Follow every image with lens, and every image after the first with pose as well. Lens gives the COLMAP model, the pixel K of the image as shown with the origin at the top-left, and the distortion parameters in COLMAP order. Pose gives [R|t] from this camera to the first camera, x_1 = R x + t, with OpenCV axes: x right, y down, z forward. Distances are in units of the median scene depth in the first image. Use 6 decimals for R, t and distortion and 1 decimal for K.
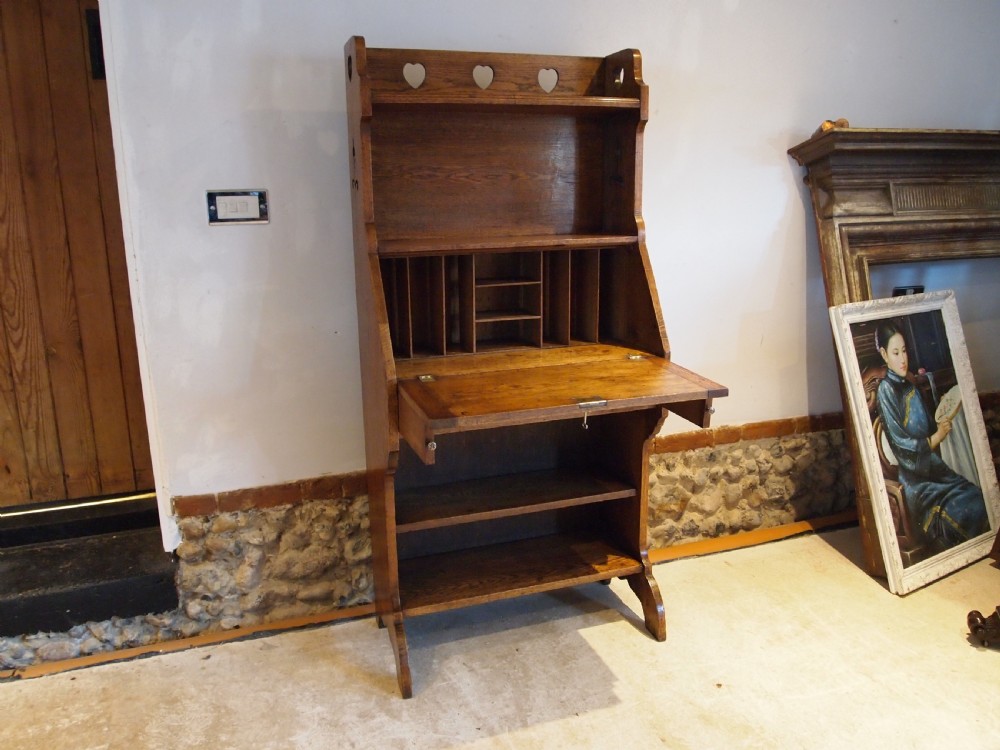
lens RADIAL K [[796.3, 0, 503.1], [0, 796.3, 373.7], [0, 0, 1]] dist [-0.047423, 0.003111]
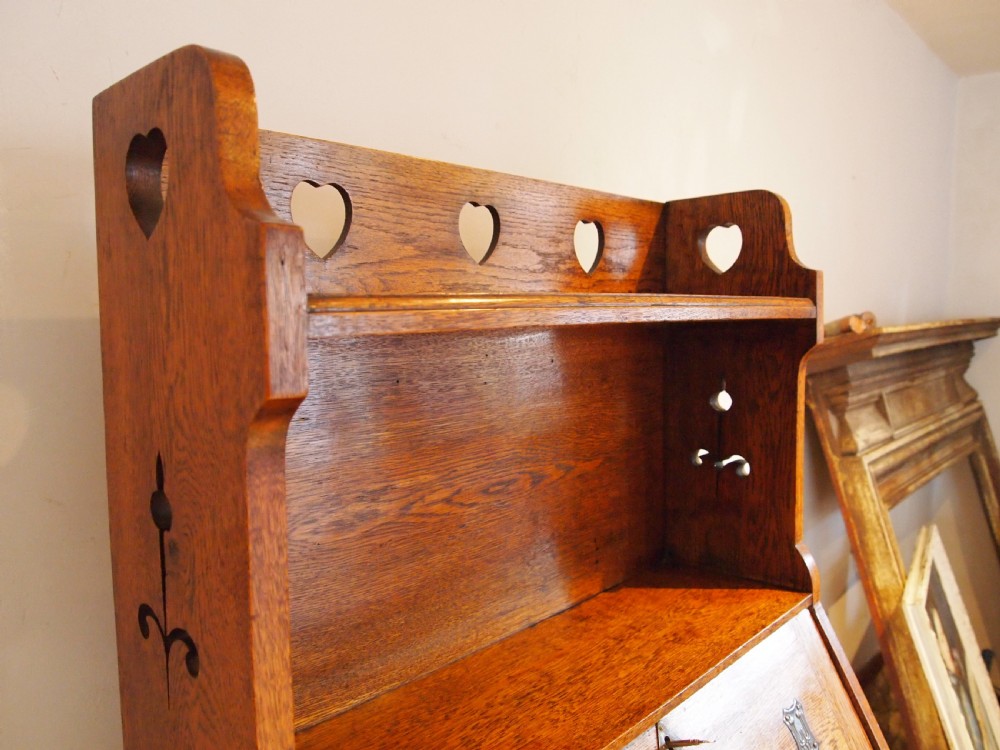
lens RADIAL K [[796.3, 0, 502.9], [0, 796.3, 374.2], [0, 0, 1]] dist [-0.047423, 0.003111]
pose [[0.883149, -0.032102, 0.467993, -0.178684], [0.108521, 0.984573, -0.137253, -0.237230], [-0.456368, 0.172002, 0.873009, 0.626761]]
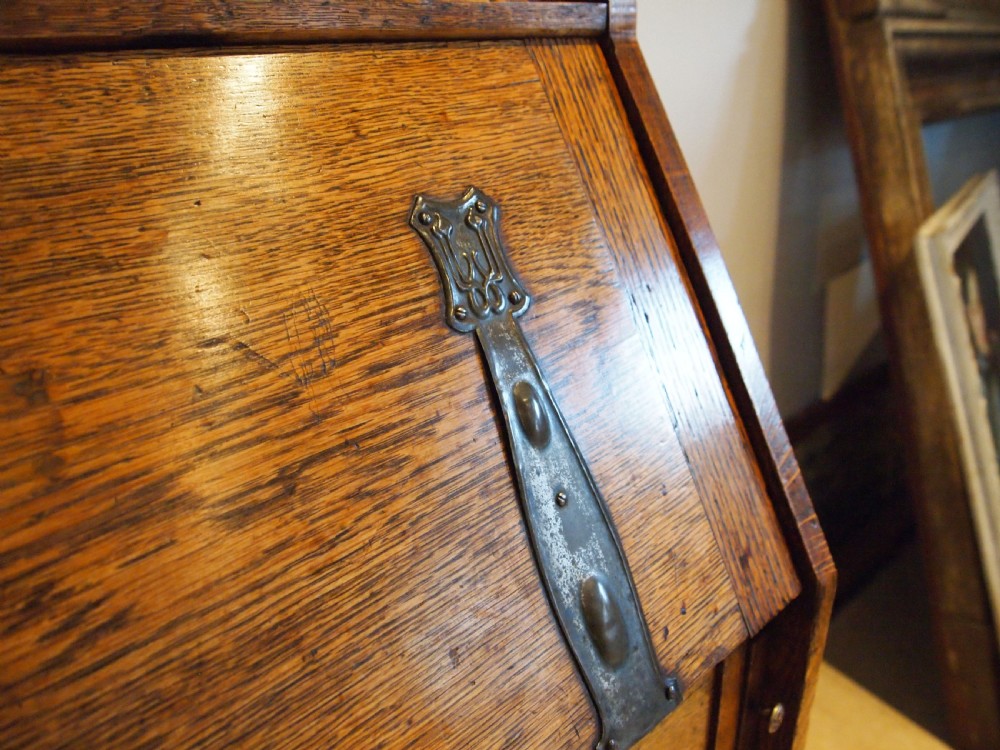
lens RADIAL K [[796.3, 0, 507.5], [0, 796.3, 369.1], [0, 0, 1]] dist [-0.047423, 0.003111]
pose [[0.917130, -0.153874, 0.367689, 0.058635], [0.104165, 0.982948, 0.151532, -0.109931], [-0.384736, -0.100674, 0.917520, 0.772929]]
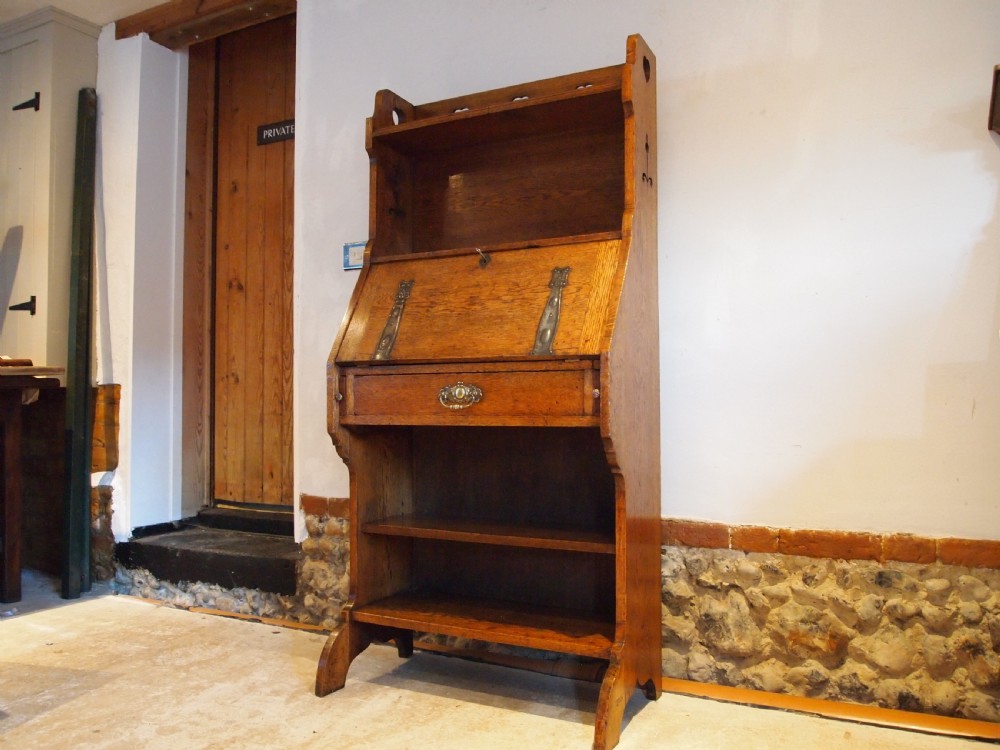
lens RADIAL K [[796.3, 0, 505.7], [0, 796.3, 375.9], [0, 0, 1]] dist [-0.047423, 0.003111]
pose [[0.682969, -0.015809, -0.730277, 0.658729], [-0.177384, 0.966249, -0.186810, 0.148209], [0.708582, 0.257125, 0.657113, 0.368679]]
